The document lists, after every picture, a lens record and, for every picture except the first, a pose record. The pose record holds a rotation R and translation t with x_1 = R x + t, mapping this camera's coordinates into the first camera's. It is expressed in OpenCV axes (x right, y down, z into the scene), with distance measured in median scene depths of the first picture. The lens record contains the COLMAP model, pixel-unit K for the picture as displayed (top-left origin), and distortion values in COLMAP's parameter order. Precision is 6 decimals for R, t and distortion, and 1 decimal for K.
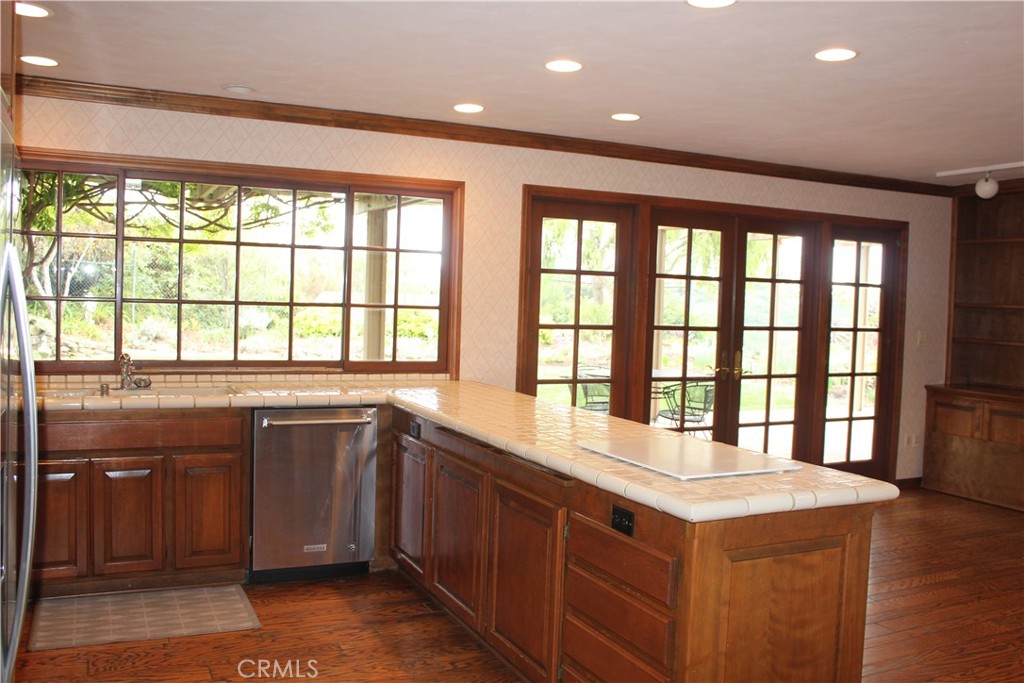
lens RADIAL K [[909.5, 0, 512.0], [0, 909.5, 341.5], [0, 0, 1]] dist [0.066722, 0.017873]
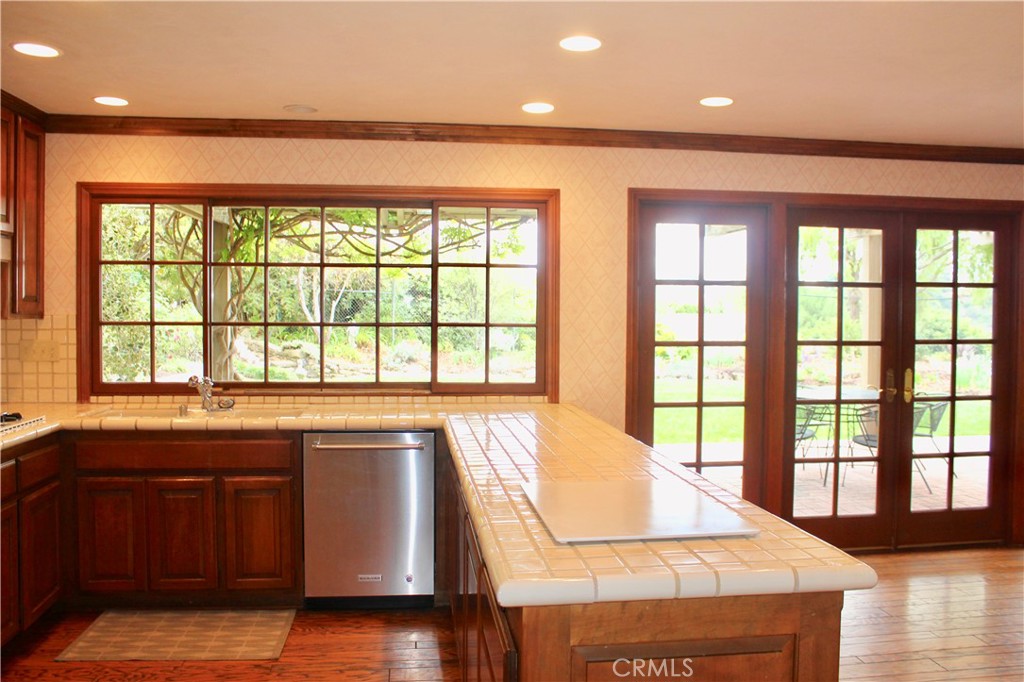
lens RADIAL K [[917.9, 0, 512.0], [0, 917.9, 341.0], [0, 0, 1]] dist [0.014530, 0.003463]
pose [[0.956237, -0.013738, -0.292270, 0.183942], [0.007202, 0.999700, -0.023427, 0.000969], [0.292504, 0.020297, 0.956049, 0.102126]]
